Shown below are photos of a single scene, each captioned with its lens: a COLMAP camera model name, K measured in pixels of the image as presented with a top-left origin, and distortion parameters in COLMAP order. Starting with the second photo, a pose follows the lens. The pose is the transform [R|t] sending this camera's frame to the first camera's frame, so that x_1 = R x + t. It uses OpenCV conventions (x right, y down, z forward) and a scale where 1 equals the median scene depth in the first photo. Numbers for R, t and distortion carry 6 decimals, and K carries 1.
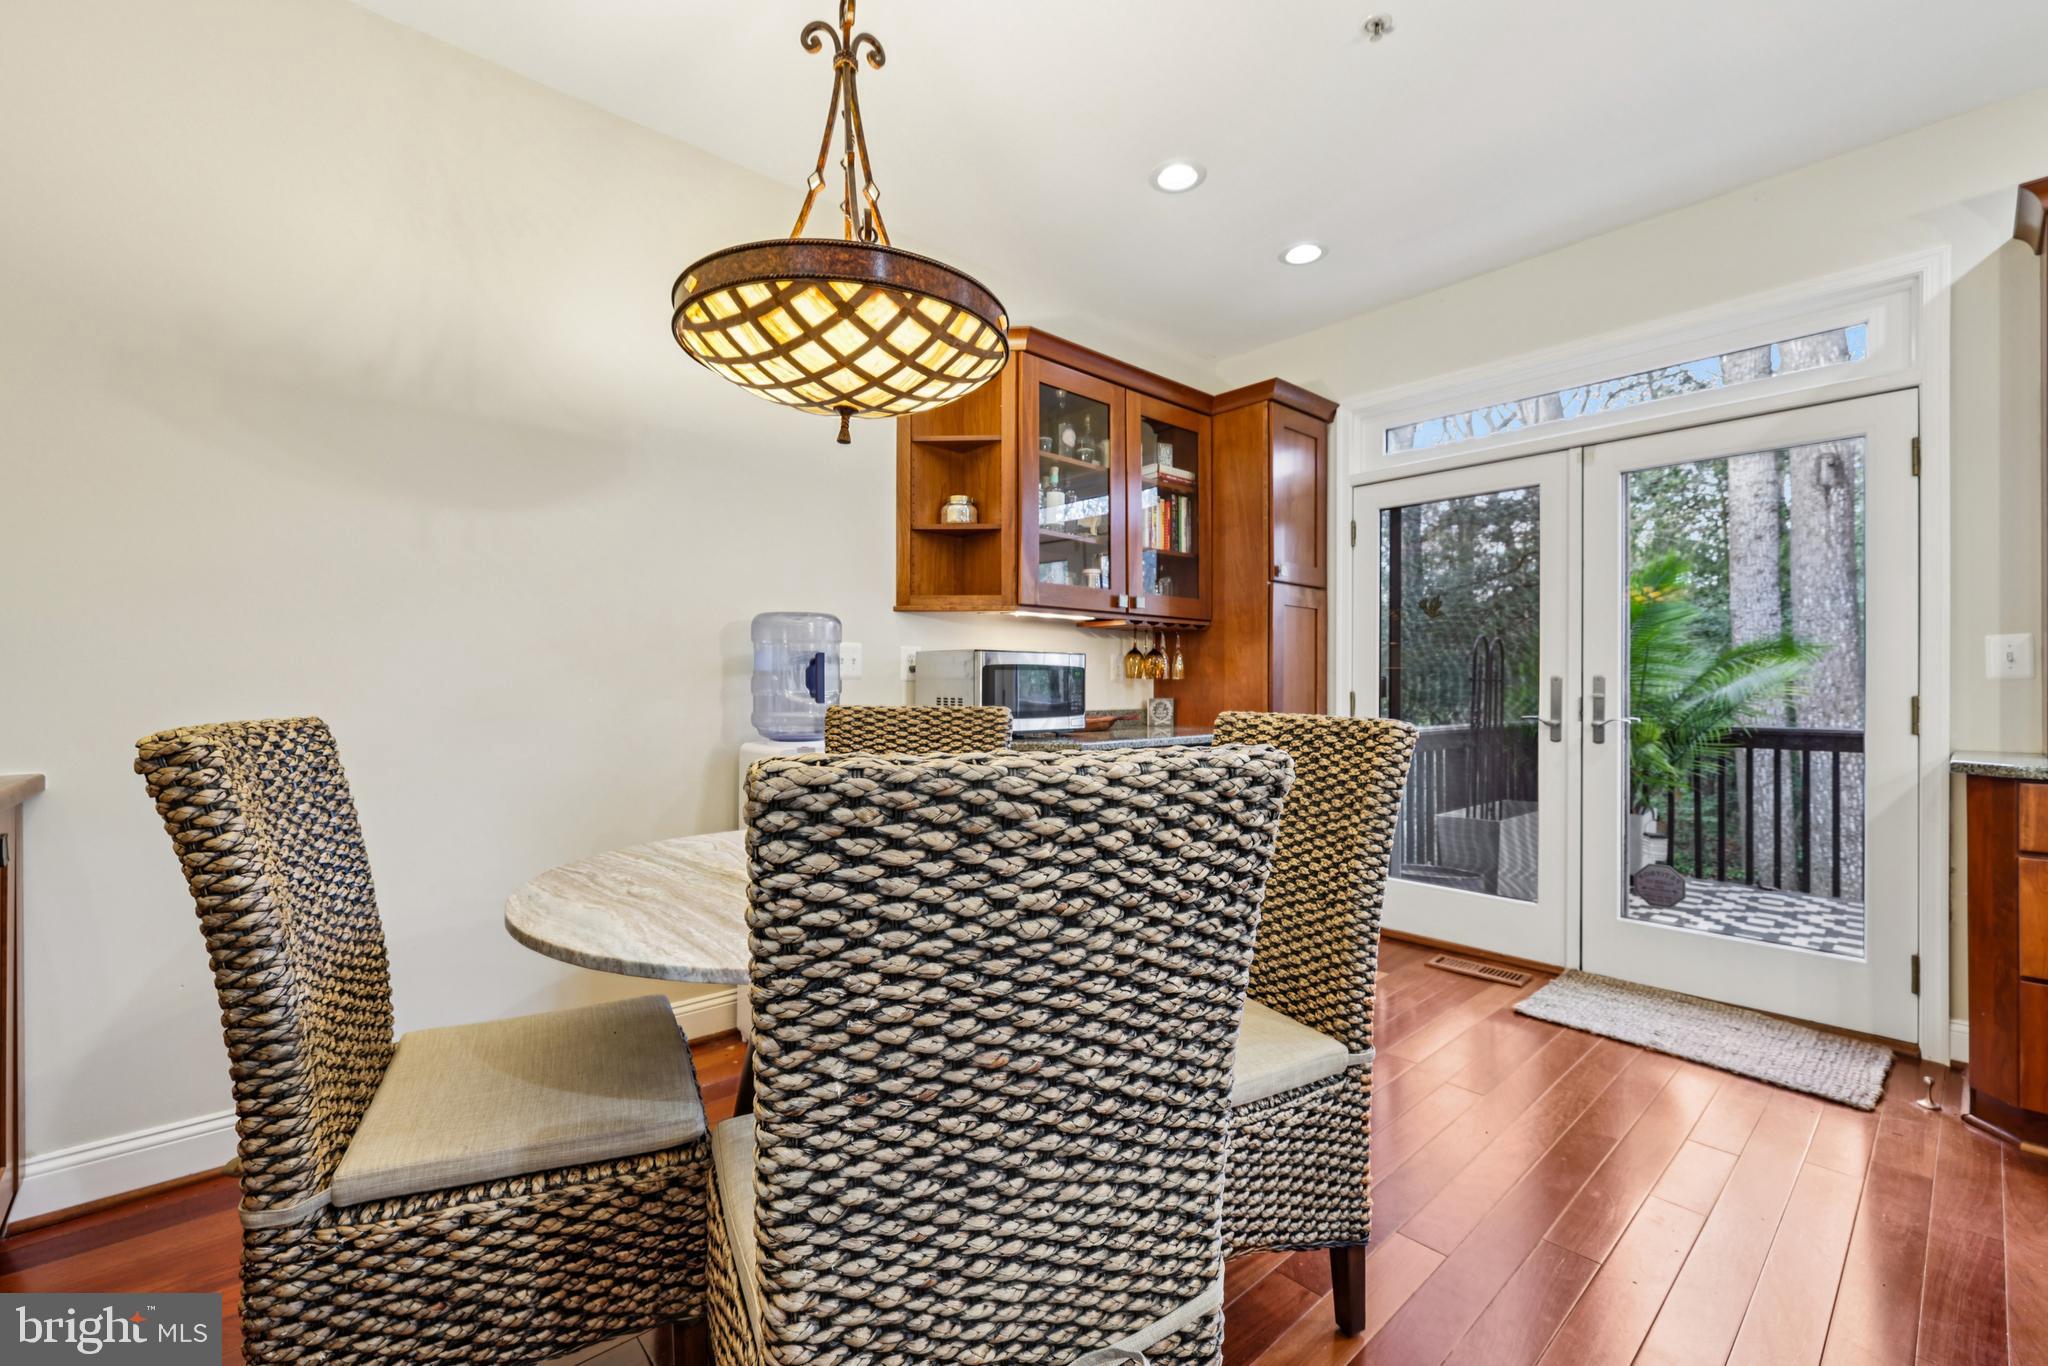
lens RADIAL K [[858.5, 0, 1015.9], [0, 858.5, 685.9], [0, 0, 1]] dist [-0.000002, -0.000075]
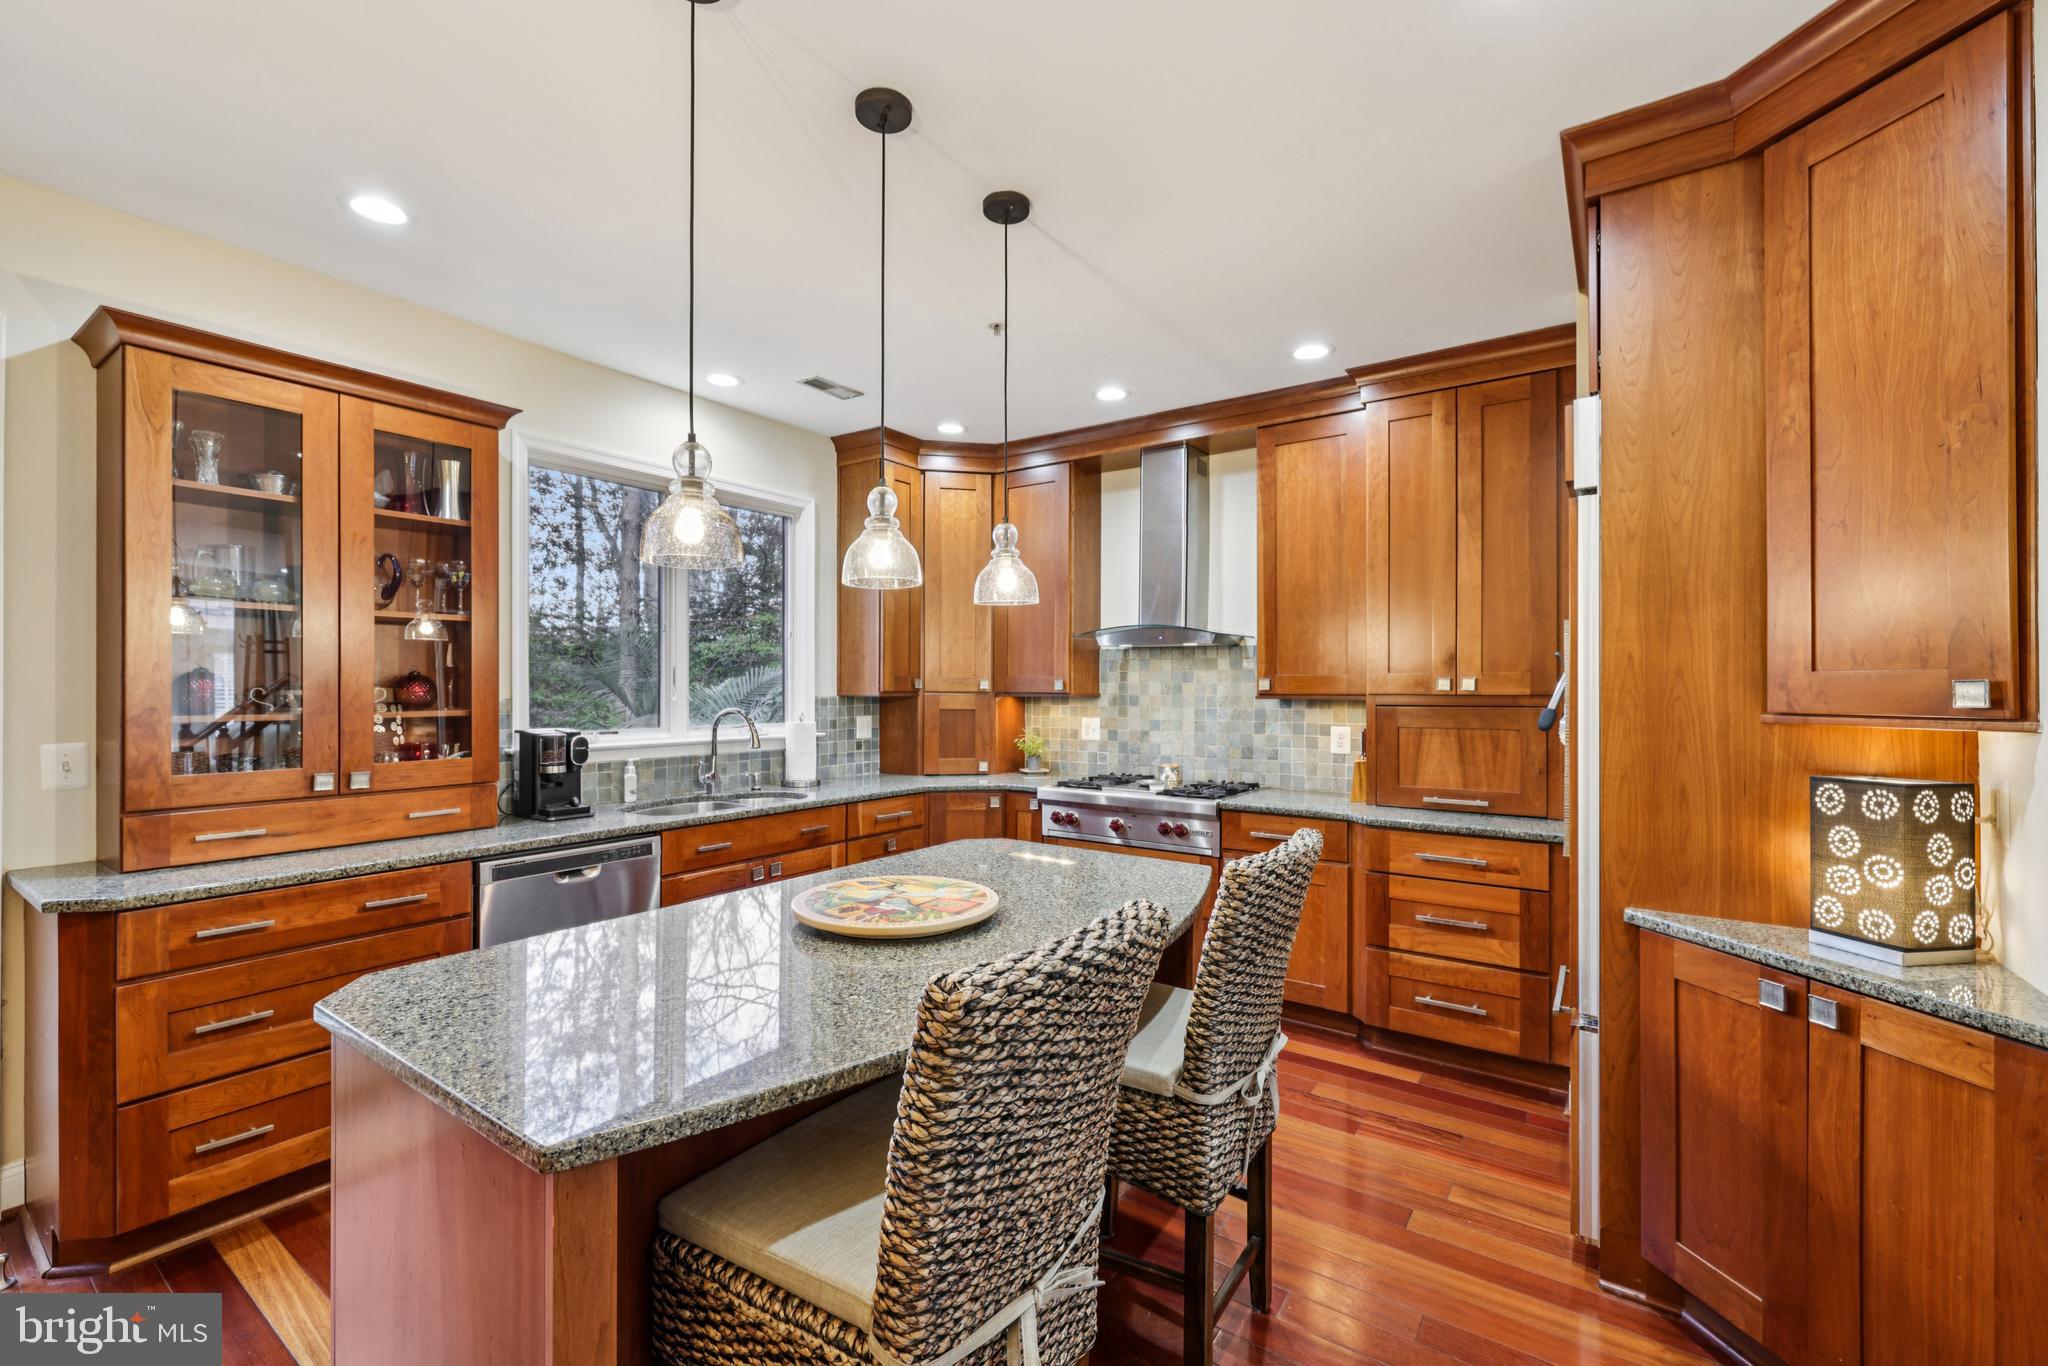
lens RADIAL K [[861.8, 0, 1019.5], [0, 861.8, 687.3], [0, 0, 1]] dist [-0.002710, 0.000086]
pose [[-0.228145, -0.003874, 0.973619, -0.030388], [-0.006289, 0.999977, 0.002506, -0.098654], [-0.973607, -0.005551, -0.228164, 0.124461]]
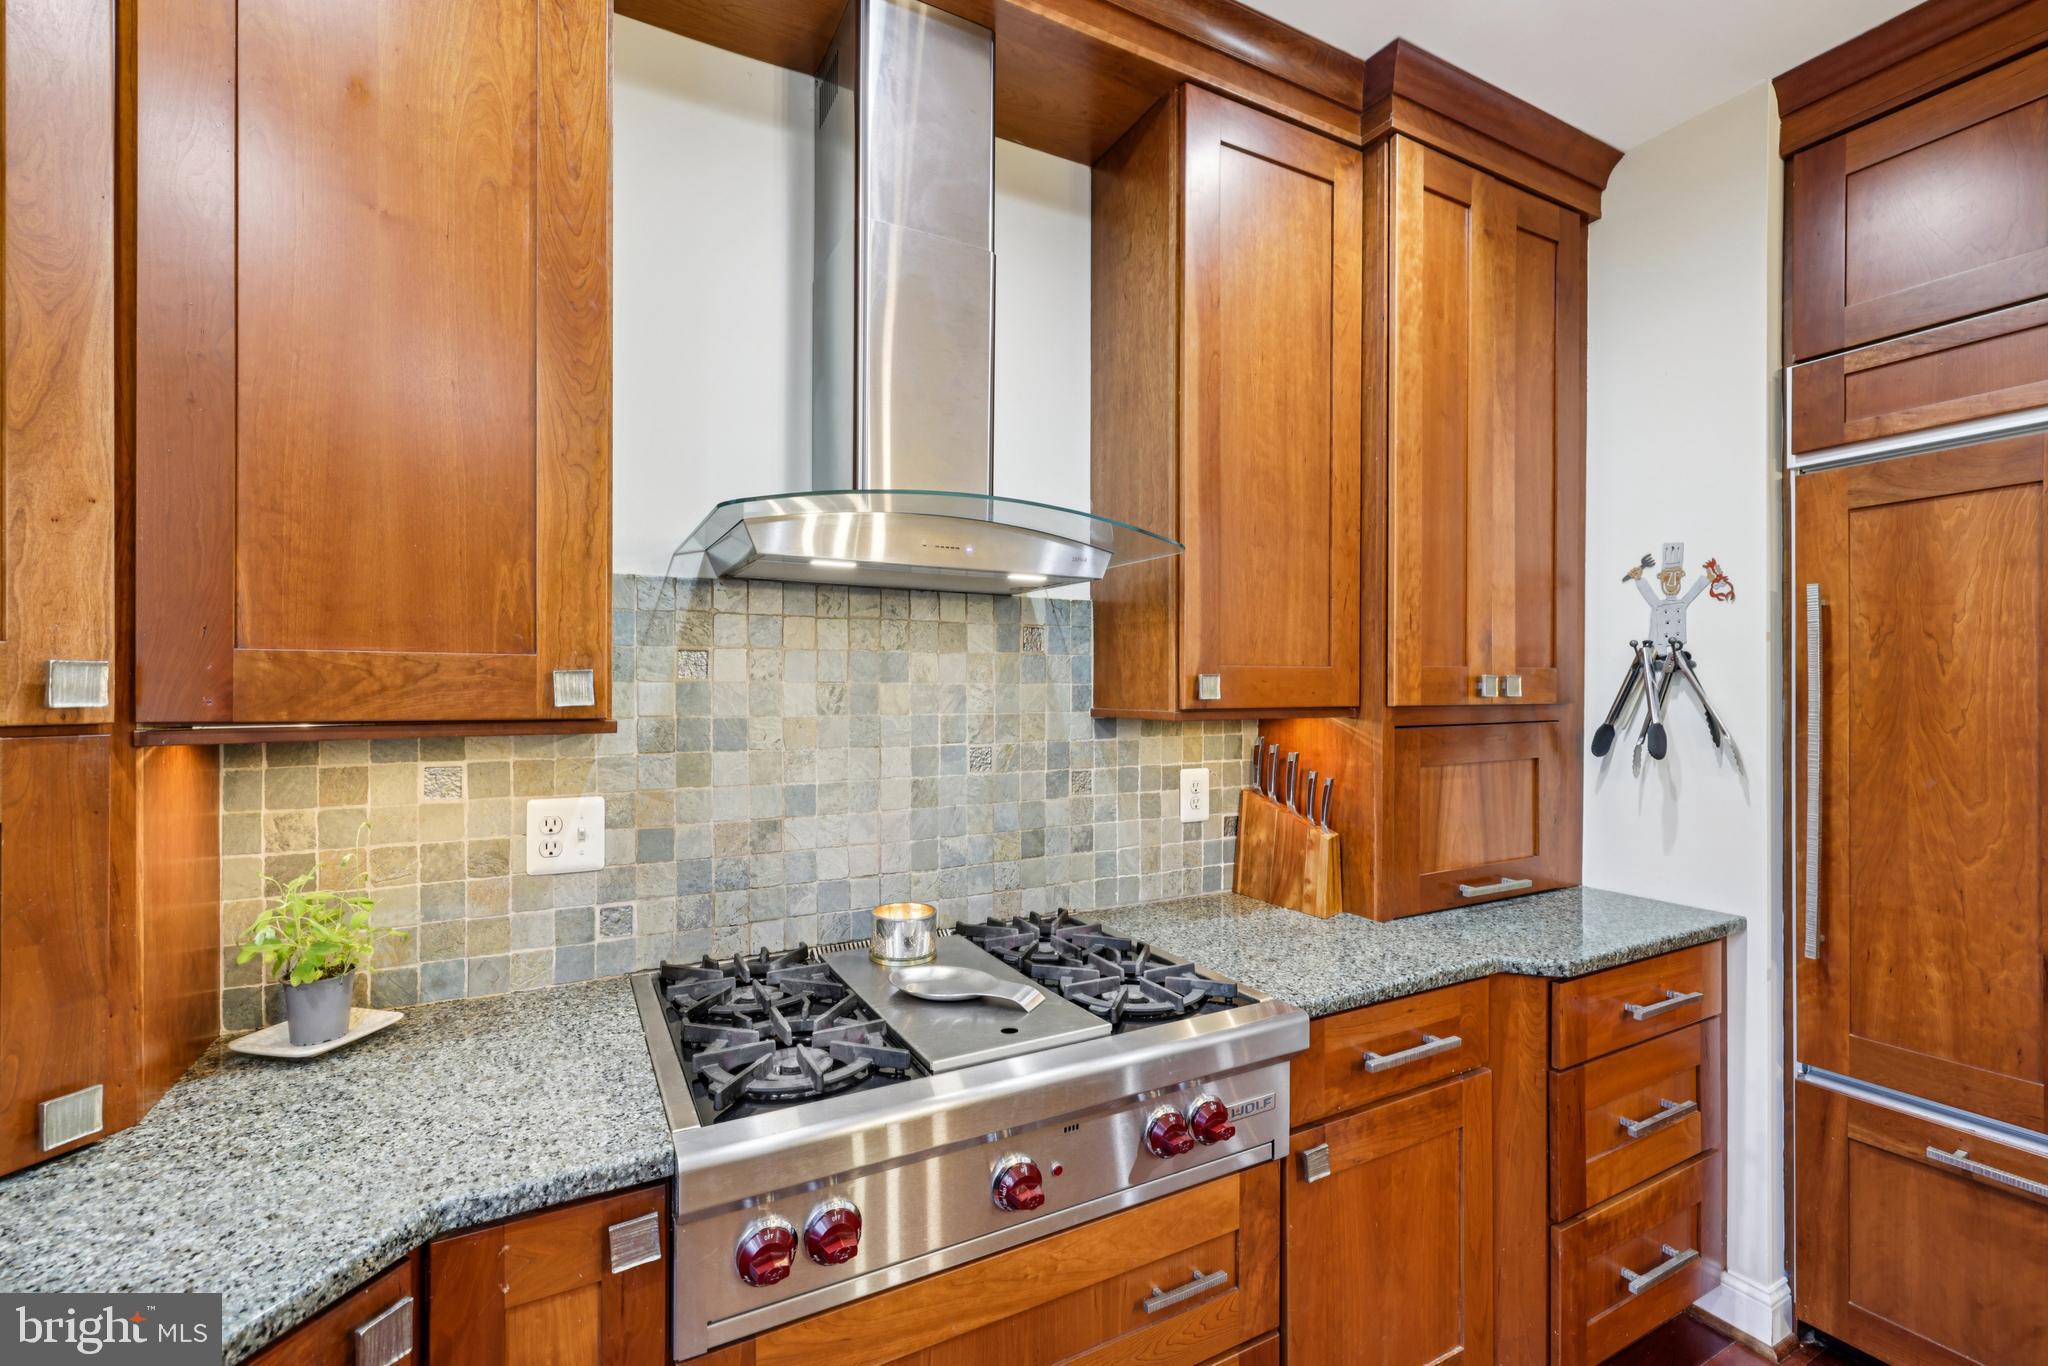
lens RADIAL K [[867.3, 0, 1011.5], [0, 867.3, 691.9], [0, 0, 1]] dist [-0.000656, 0.000472]
pose [[-0.970657, -0.001535, 0.240463, 1.063164], [-0.001726, 0.999998, -0.000583, -0.098274], [-0.240461, -0.000981, -0.970658, 0.047629]]
